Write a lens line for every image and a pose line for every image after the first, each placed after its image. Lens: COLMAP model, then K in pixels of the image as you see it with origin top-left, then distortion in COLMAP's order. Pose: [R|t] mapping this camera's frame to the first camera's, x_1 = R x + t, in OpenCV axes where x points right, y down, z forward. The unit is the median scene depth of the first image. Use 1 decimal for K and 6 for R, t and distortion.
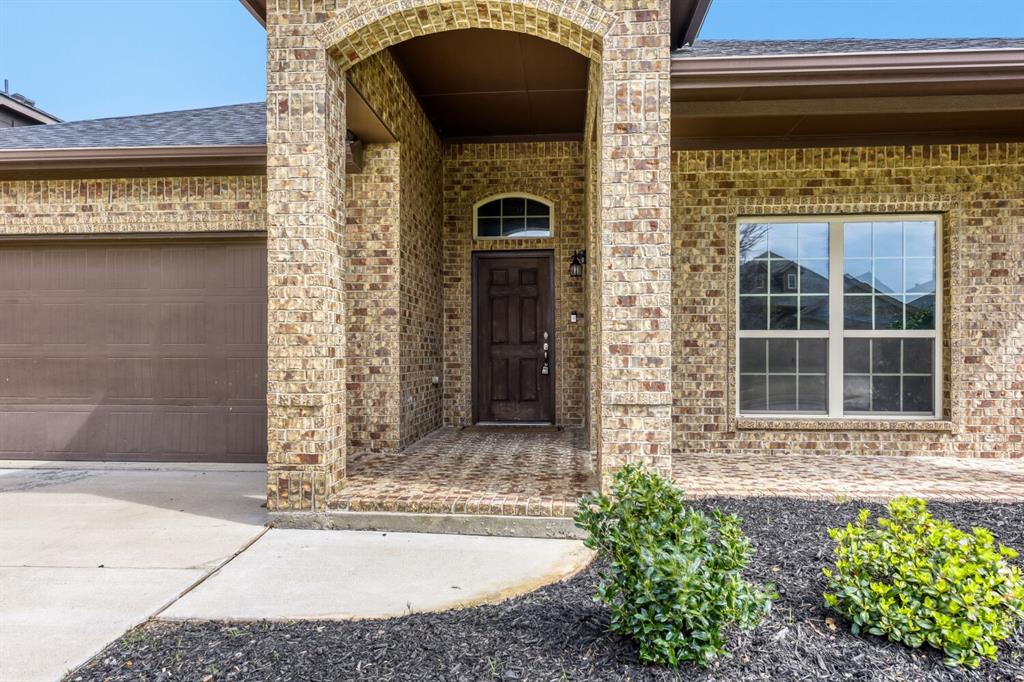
lens RADIAL K [[698.1, 0, 509.7], [0, 698.1, 350.4], [0, 0, 1]] dist [0.005687, -0.002462]
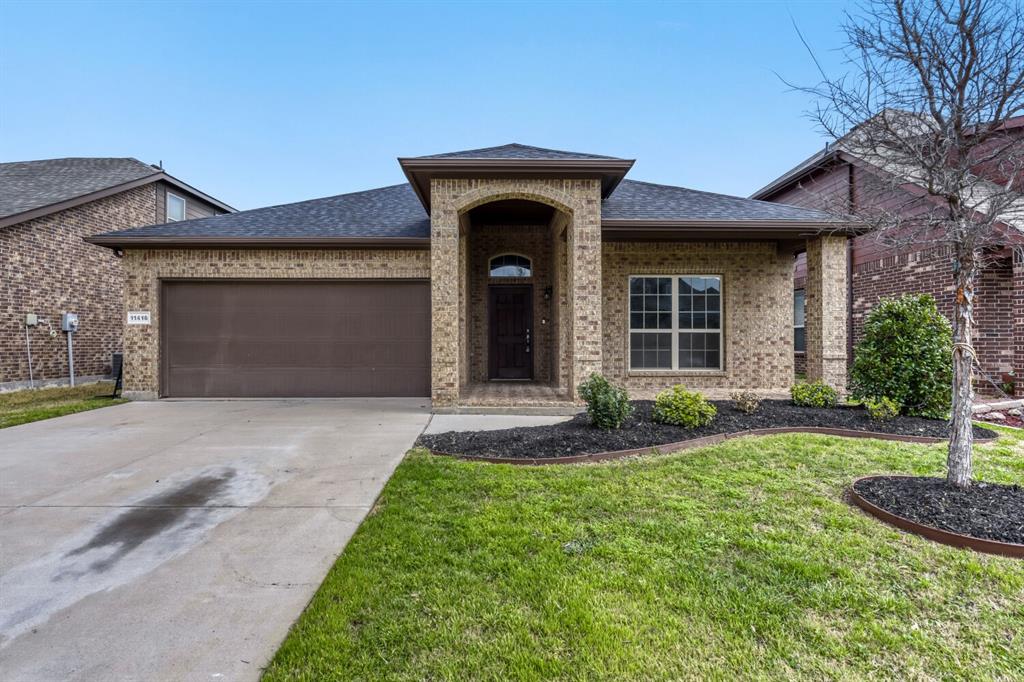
lens RADIAL K [[561.8, 0, 513.0], [0, 561.8, 336.3], [0, 0, 1]] dist [-0.000107, 0.000084]
pose [[0.994852, -0.000293, 0.101342, -0.192743], [0.001021, 0.999974, -0.007134, 0.004618], [-0.101337, 0.007201, 0.994826, -0.645915]]
